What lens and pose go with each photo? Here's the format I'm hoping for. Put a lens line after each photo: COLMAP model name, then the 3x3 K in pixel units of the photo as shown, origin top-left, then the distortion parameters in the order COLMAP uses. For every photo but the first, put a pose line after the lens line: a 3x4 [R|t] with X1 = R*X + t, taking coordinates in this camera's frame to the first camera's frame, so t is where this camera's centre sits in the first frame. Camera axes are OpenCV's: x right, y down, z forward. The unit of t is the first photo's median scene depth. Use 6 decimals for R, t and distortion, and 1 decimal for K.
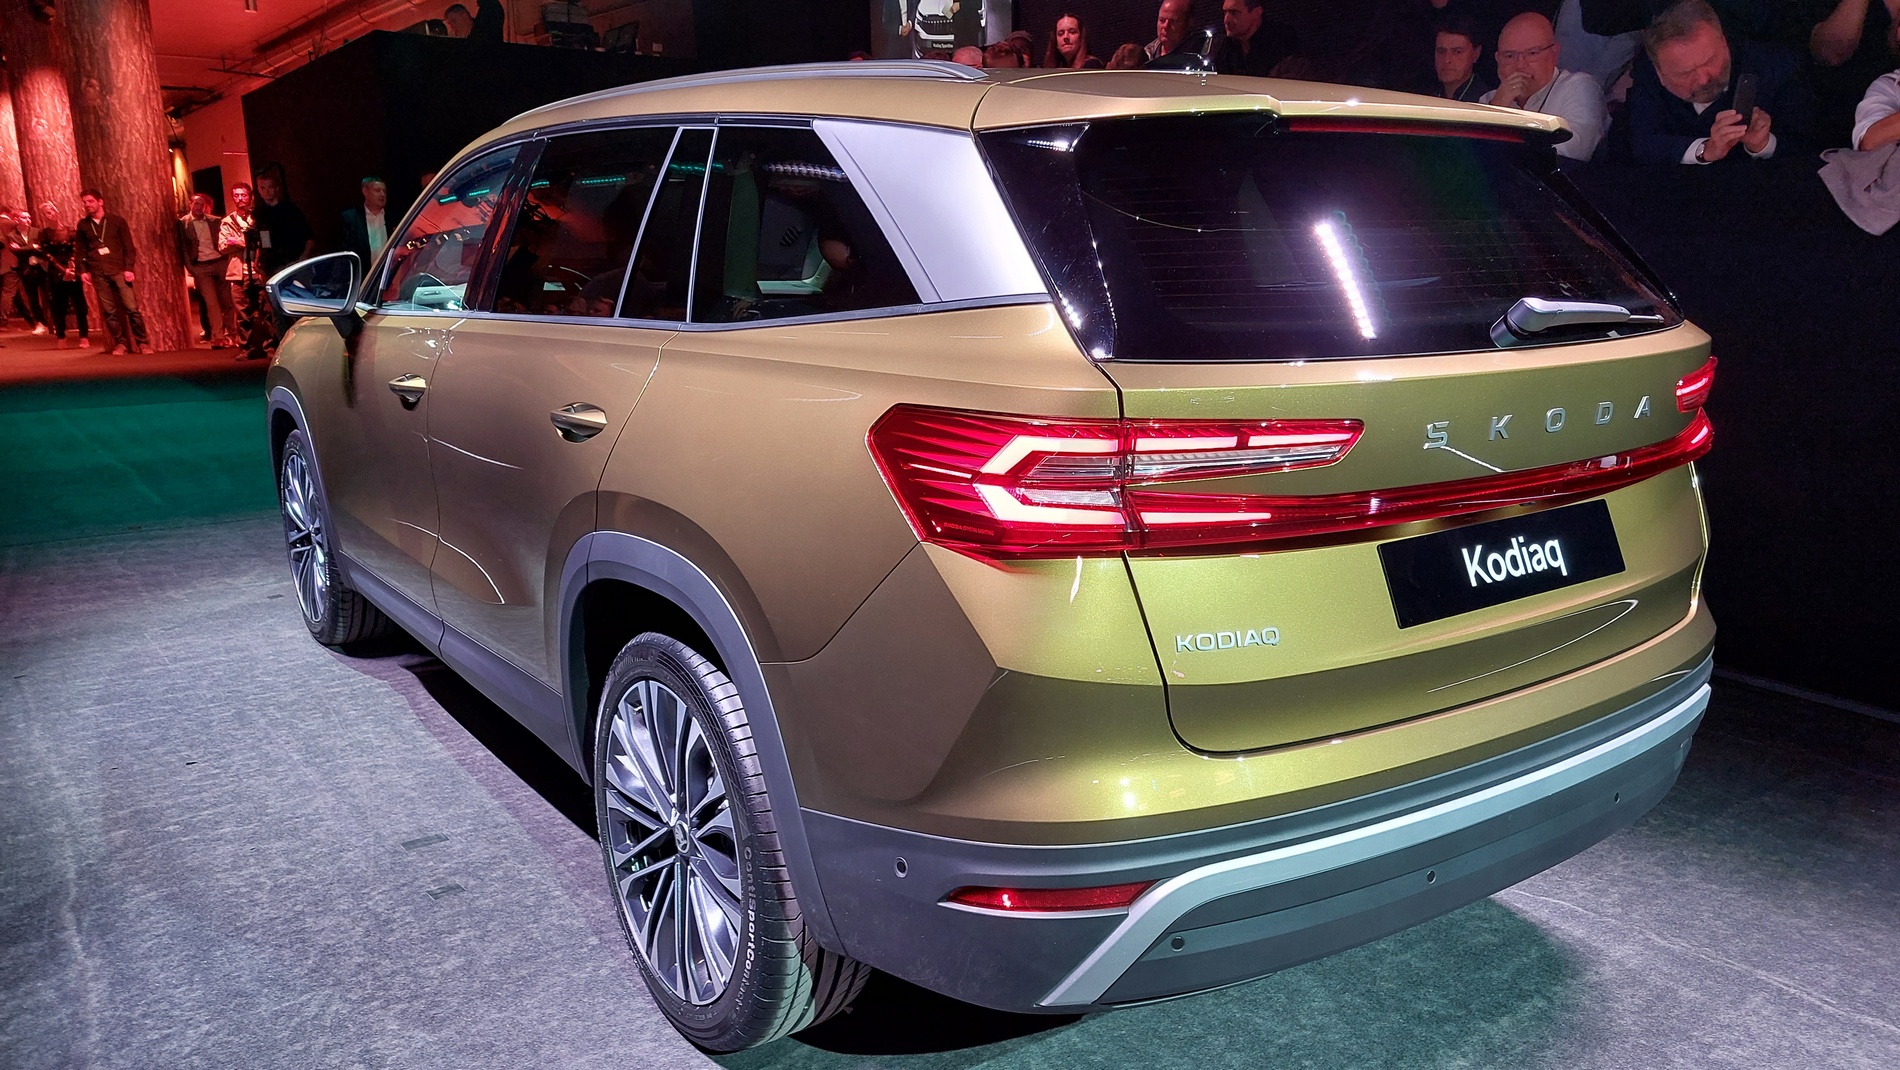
lens RADIAL K [[1386.3, 0, 952.8], [0, 1386.3, 546.8], [0, 0, 1]] dist [0.048101, -0.018090]
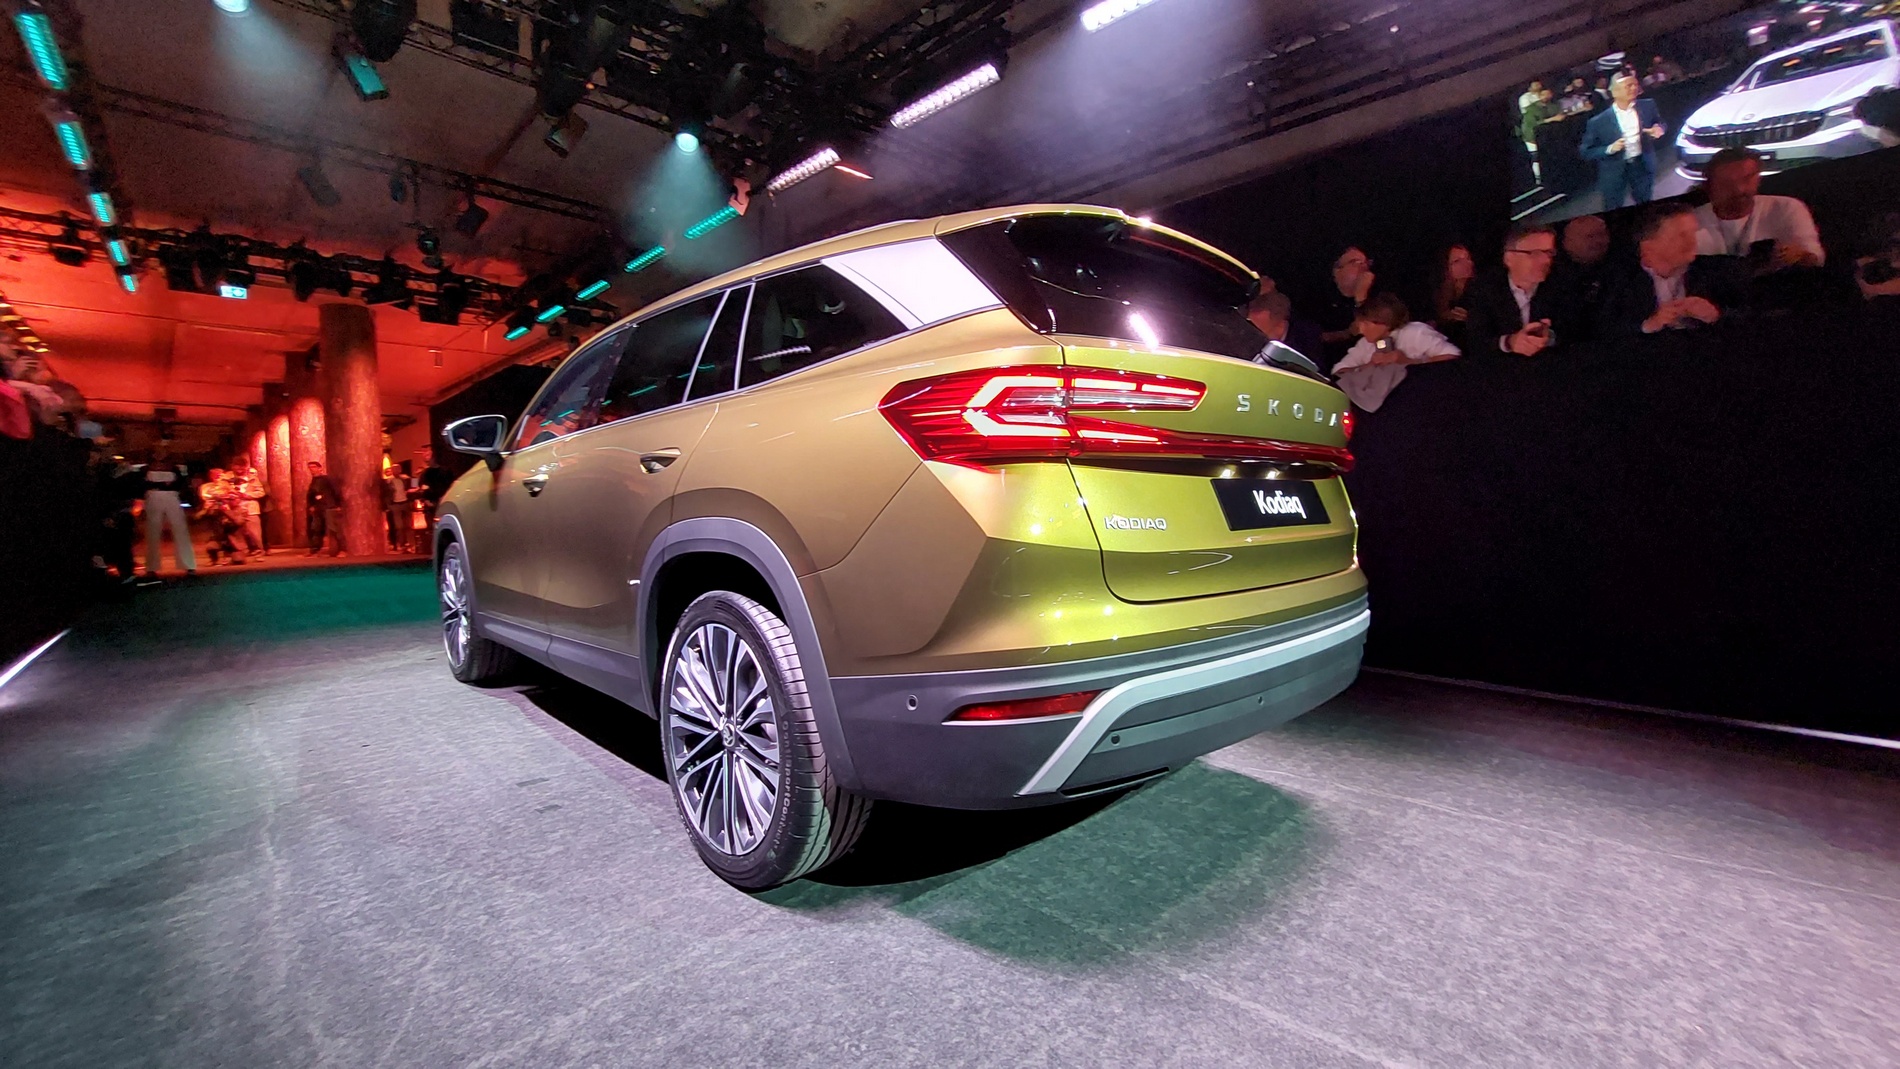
lens RADIAL K [[770.0, 0, 929.8], [0, 770.0, 539.9], [0, 0, 1]] dist [-0.008653, 0.001168]
pose [[0.991883, -0.015139, 0.126253, -0.082382], [0.037083, 0.984166, -0.173328, 0.148231], [-0.121630, 0.176603, 0.976738, 0.160393]]
